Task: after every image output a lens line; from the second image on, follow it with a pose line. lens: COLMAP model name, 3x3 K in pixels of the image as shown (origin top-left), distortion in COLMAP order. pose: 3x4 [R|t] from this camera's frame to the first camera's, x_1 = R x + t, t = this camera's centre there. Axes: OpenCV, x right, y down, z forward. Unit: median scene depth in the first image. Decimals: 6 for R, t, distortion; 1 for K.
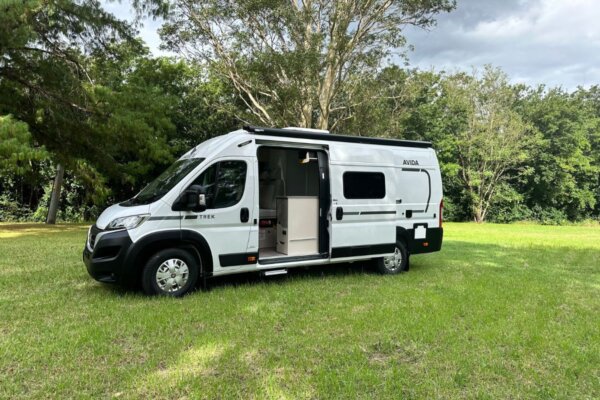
lens RADIAL K [[425.6, 0, 300.0], [0, 425.6, 200.0], [0, 0, 1]] dist [0.077497, -0.000870]
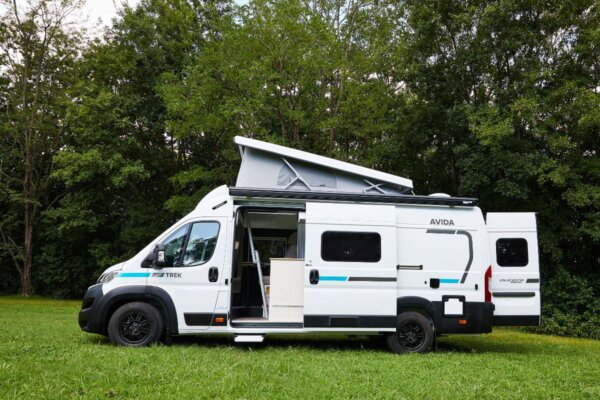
lens RADIAL K [[418.1, 0, 300.0], [0, 418.1, 200.0], [0, 0, 1]] dist [0.076769, -0.109593]
pose [[0.914831, -0.039437, -0.401906, 0.400119], [-0.027476, 0.986836, -0.159375, 0.012135], [0.402900, 0.156844, 0.901705, 0.132637]]
